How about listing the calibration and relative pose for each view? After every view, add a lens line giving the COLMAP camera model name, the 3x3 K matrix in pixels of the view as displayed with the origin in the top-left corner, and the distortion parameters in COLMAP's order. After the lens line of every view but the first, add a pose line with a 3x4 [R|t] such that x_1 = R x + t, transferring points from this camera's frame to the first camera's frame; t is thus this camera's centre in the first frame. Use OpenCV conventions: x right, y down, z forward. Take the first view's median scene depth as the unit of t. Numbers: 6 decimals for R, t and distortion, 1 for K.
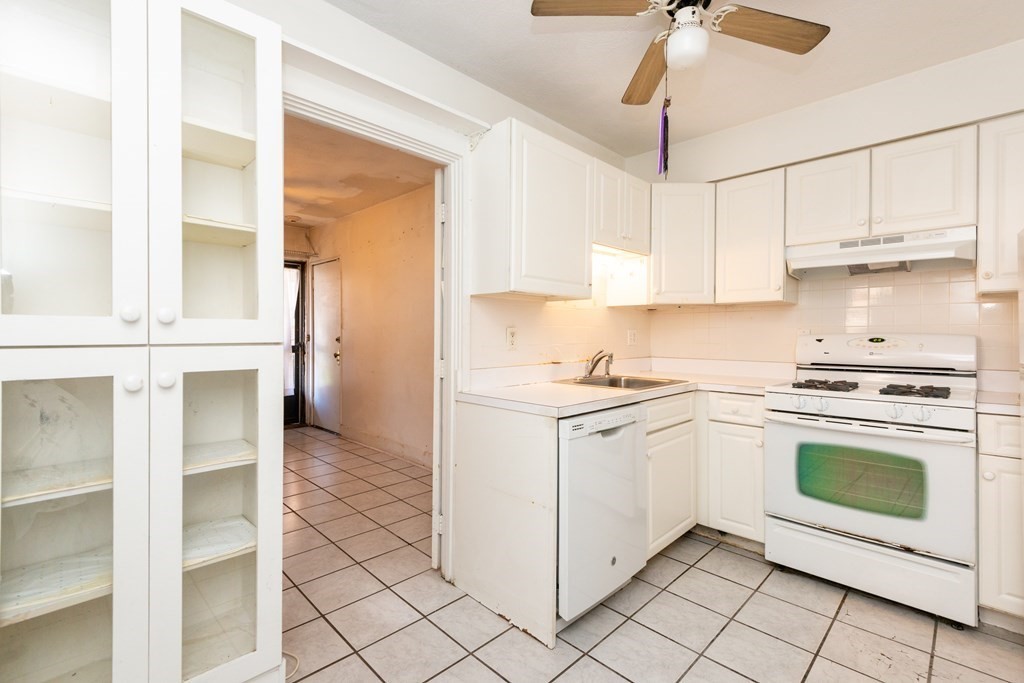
lens RADIAL K [[463.1, 0, 510.7], [0, 463.1, 336.2], [0, 0, 1]] dist [0.021438, -0.003978]
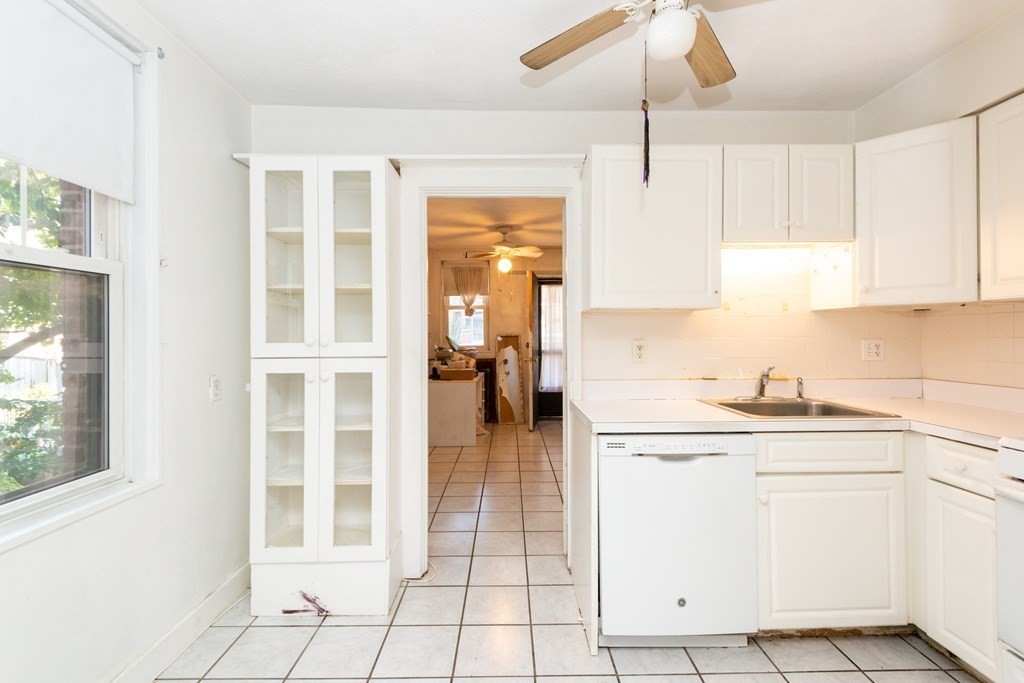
lens RADIAL K [[463.1, 0, 518.0], [0, 463.1, 335.8], [0, 0, 1]] dist [0.021438, -0.003978]
pose [[0.719904, -0.005446, -0.694053, 0.510982], [0.004037, 0.999985, -0.003659, -0.026596], [0.694062, -0.000168, 0.719915, 0.103223]]
